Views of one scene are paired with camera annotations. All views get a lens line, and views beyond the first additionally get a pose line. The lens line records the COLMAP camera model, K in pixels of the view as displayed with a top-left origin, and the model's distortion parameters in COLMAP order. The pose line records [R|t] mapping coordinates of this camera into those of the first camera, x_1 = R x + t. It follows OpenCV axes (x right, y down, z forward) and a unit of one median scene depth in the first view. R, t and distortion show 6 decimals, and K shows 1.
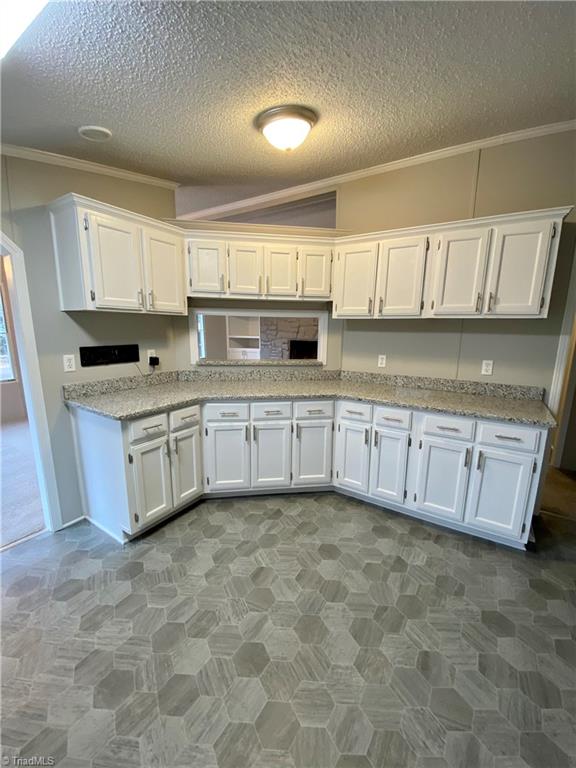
lens RADIAL K [[308.5, 0, 282.0], [0, 308.5, 388.4], [0, 0, 1]] dist [-0.025082, -0.002164]
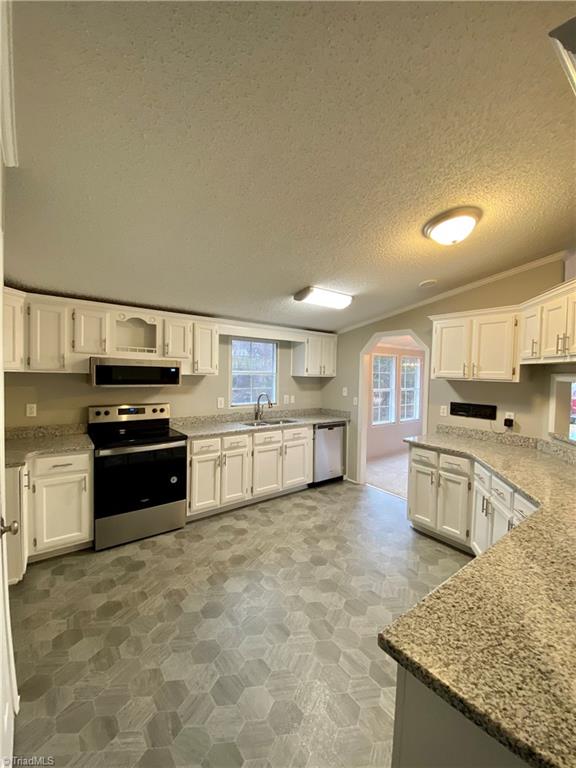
lens RADIAL K [[308.5, 0, 291.2], [0, 308.5, 383.6], [0, 0, 1]] dist [-0.025082, -0.002164]
pose [[-0.339818, 0.004071, -0.940482, 1.266660], [-0.212889, 0.973702, 0.081137, -0.213810], [0.916080, 0.227790, -0.330015, 0.888097]]
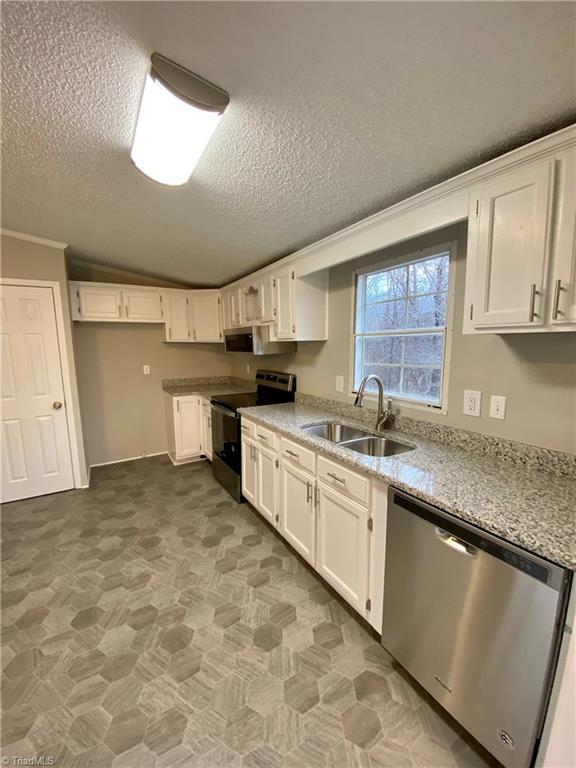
lens RADIAL K [[308.5, 0, 295.7], [0, 308.5, 378.9], [0, 0, 1]] dist [-0.025082, -0.002164]
pose [[-0.907060, -0.054505, 0.417459, -0.987619], [0.083641, 0.948488, 0.305573, -0.262135], [-0.412610, 0.312090, -0.855776, 1.017202]]
